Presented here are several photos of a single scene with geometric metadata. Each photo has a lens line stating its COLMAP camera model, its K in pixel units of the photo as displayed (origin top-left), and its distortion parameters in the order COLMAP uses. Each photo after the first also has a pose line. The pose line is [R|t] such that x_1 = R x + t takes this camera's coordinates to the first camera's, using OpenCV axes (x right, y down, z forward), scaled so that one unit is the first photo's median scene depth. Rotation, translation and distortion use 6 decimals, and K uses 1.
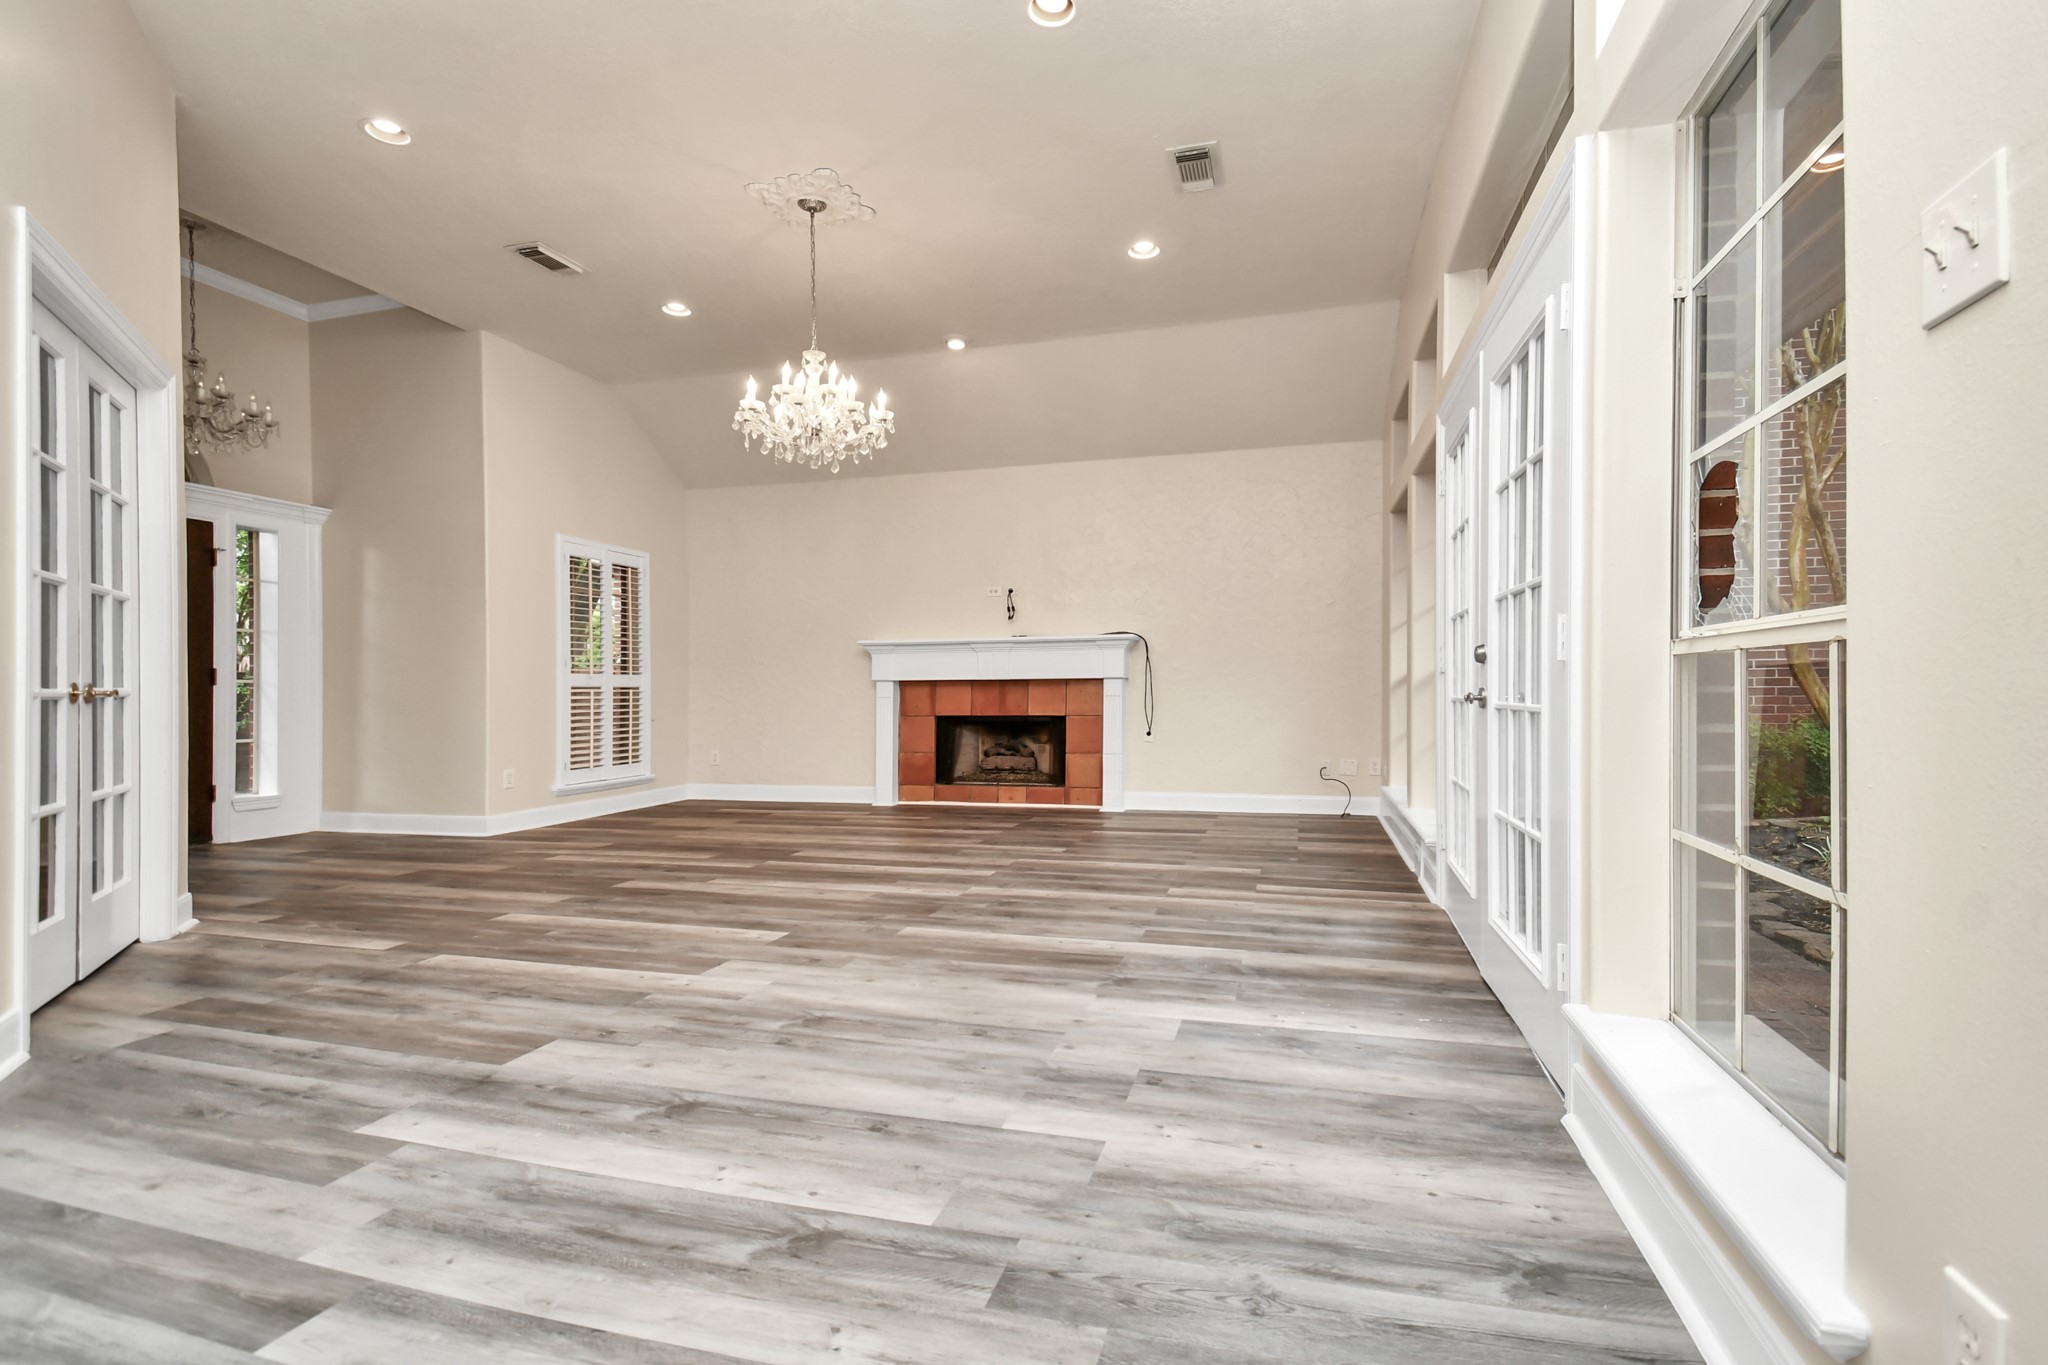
lens RADIAL K [[976.0, 0, 1024.0], [0, 976.0, 682.5], [0, 0, 1]] dist [-0.055116, 0.000100]
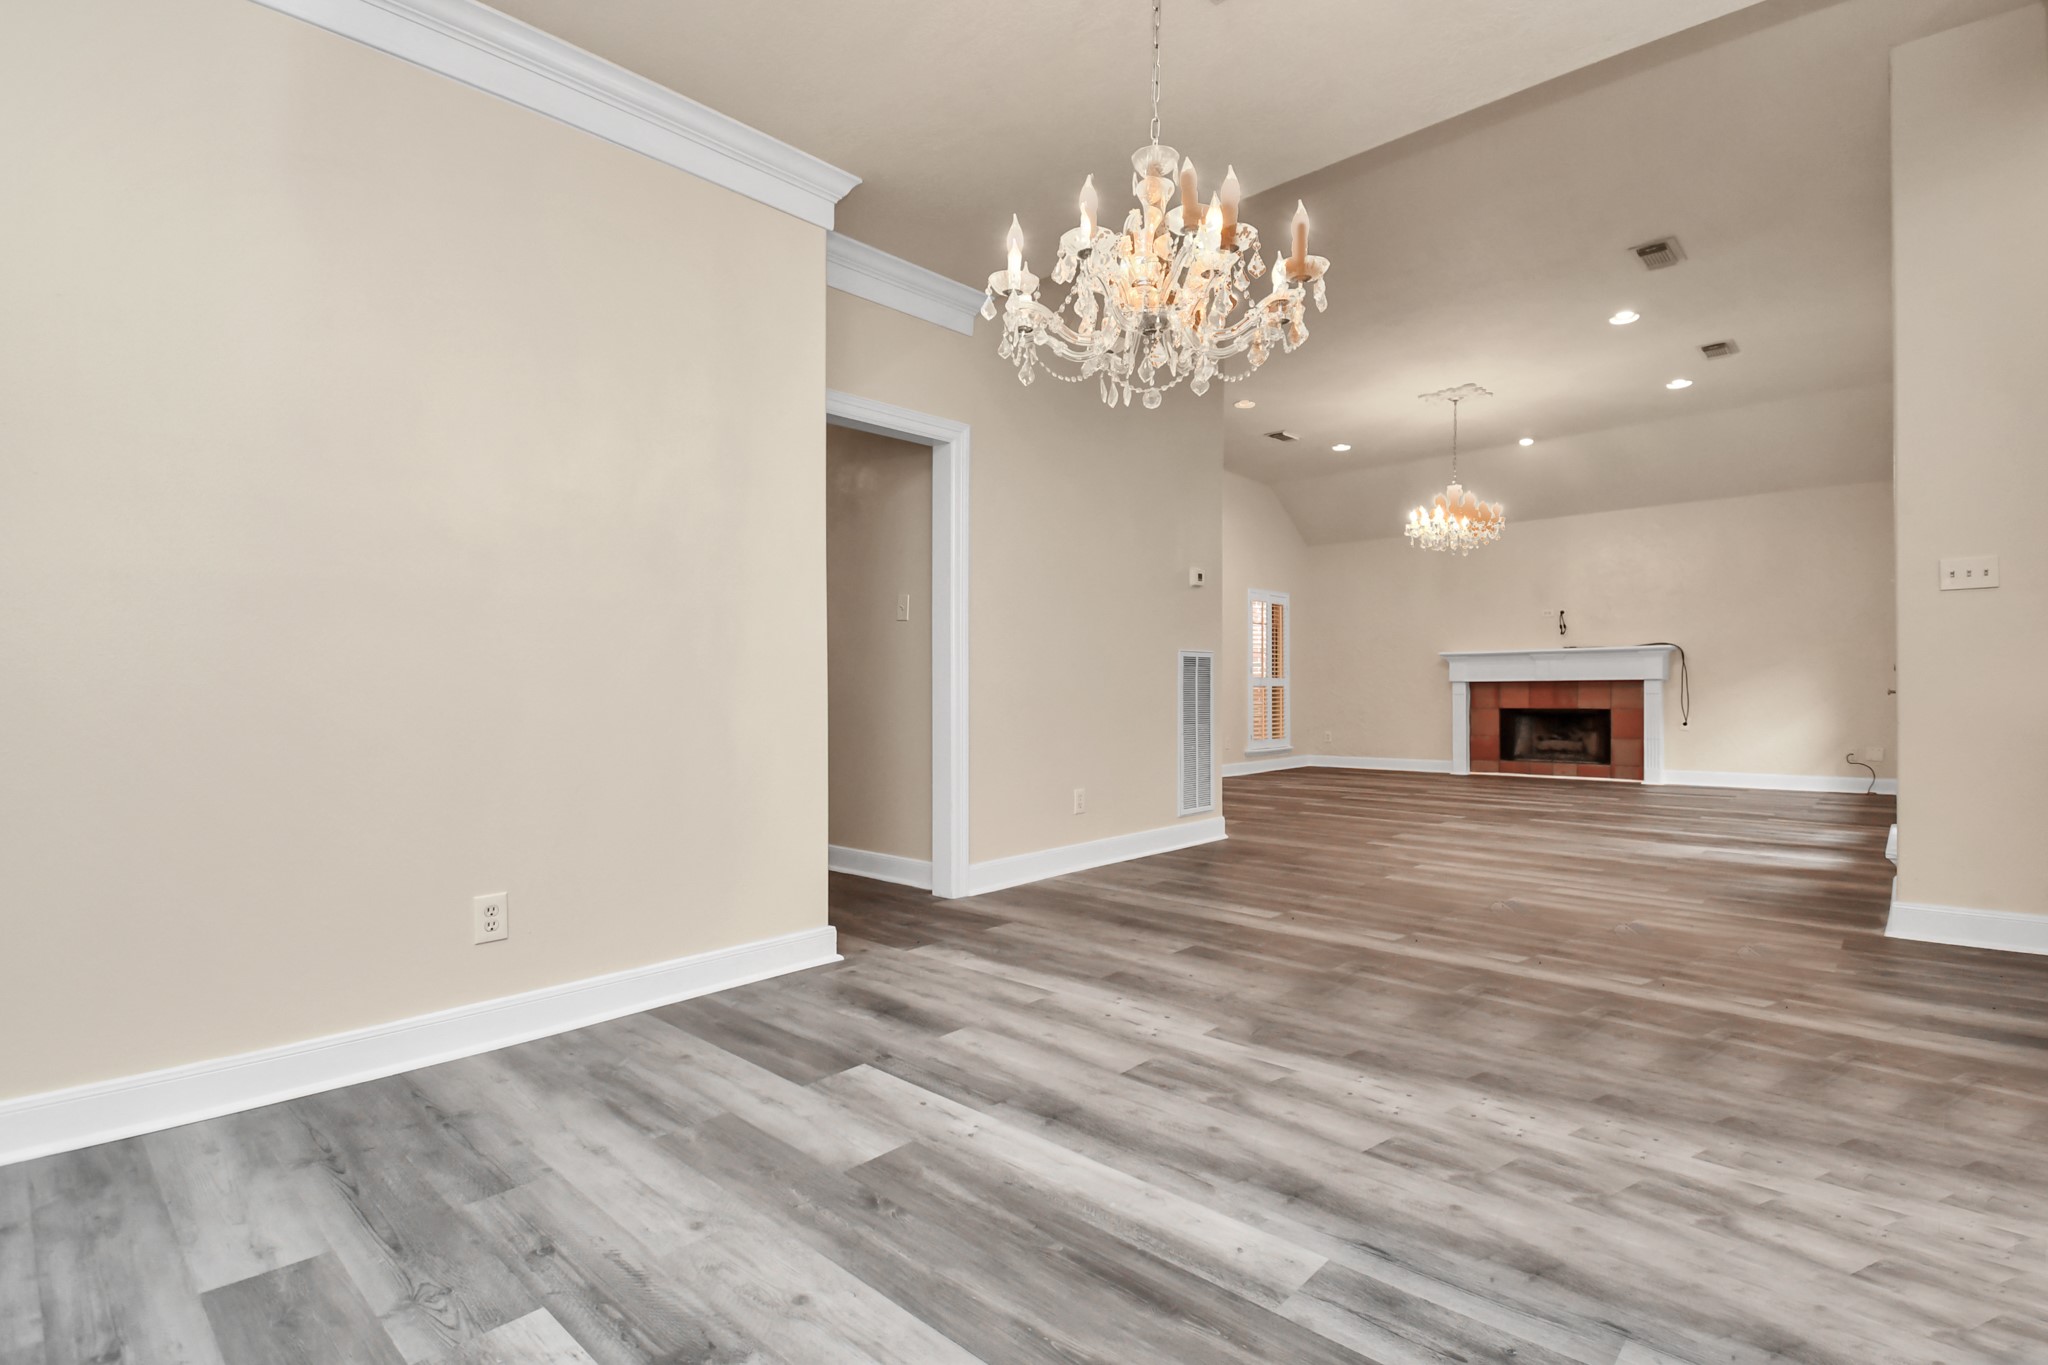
lens RADIAL K [[976.0, 0, 1024.0], [0, 976.0, 682.5], [0, 0, 1]] dist [-0.055116, 0.000100]
pose [[0.887710, -0.001005, -0.460402, -0.063956], [0.001007, 0.999999, -0.000242, -0.001556], [0.460402, -0.000249, 0.887710, -0.473165]]
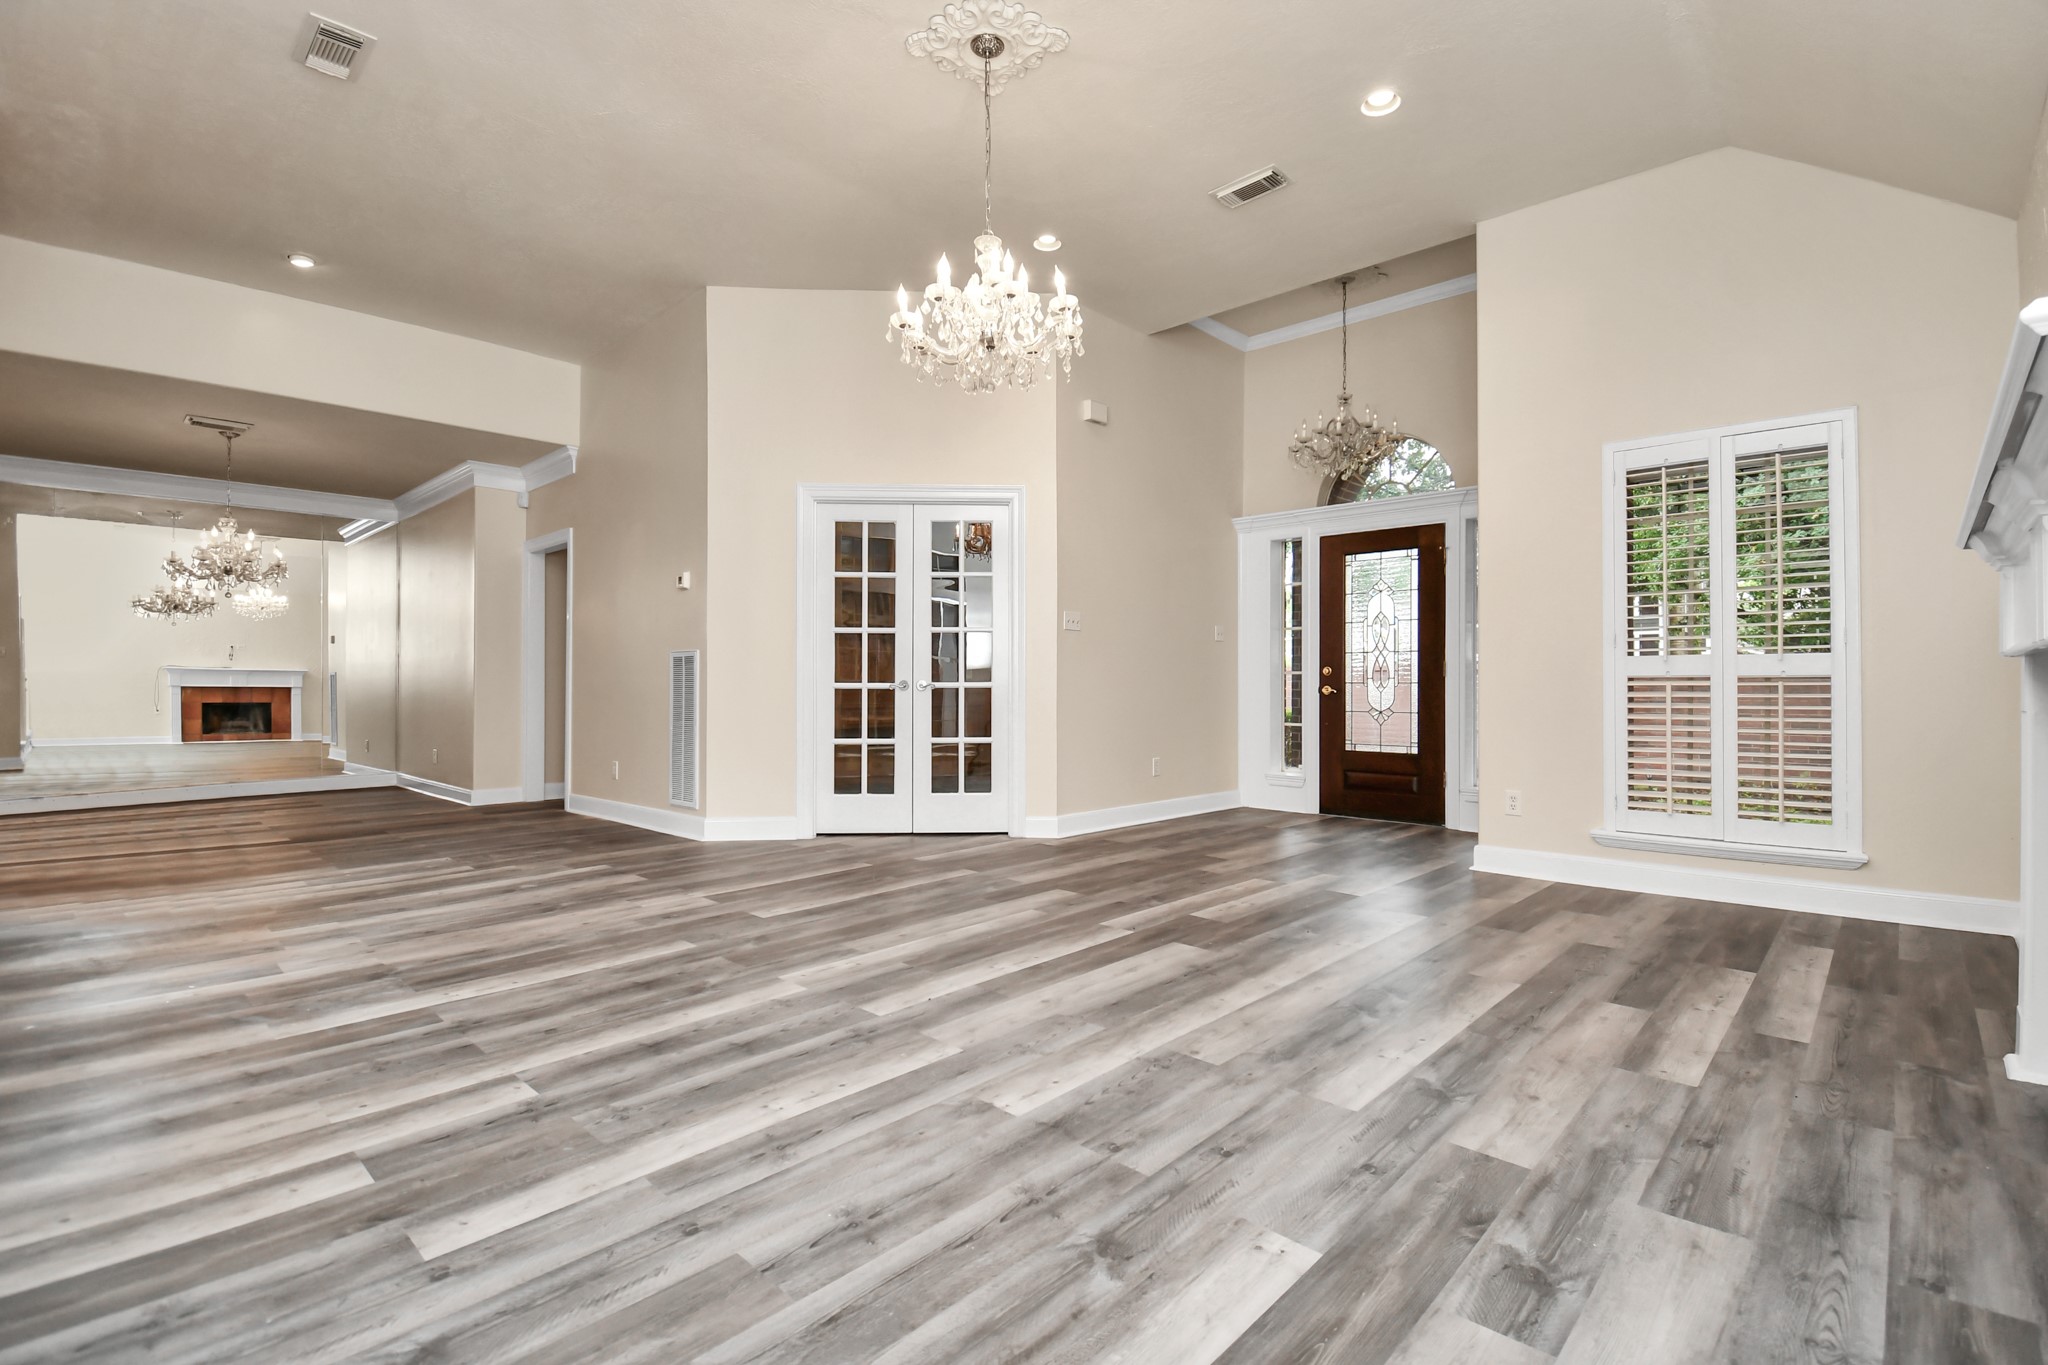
lens RADIAL K [[1032.9, 0, 1024.0], [0, 1032.9, 682.5], [0, 0, 1]] dist [-0.002690, -0.028834]
pose [[-0.501383, 0.010910, -0.865157, 0.297591], [0.013898, 0.999893, 0.004554, -0.000748], [0.865114, -0.009740, -0.501481, 0.914398]]
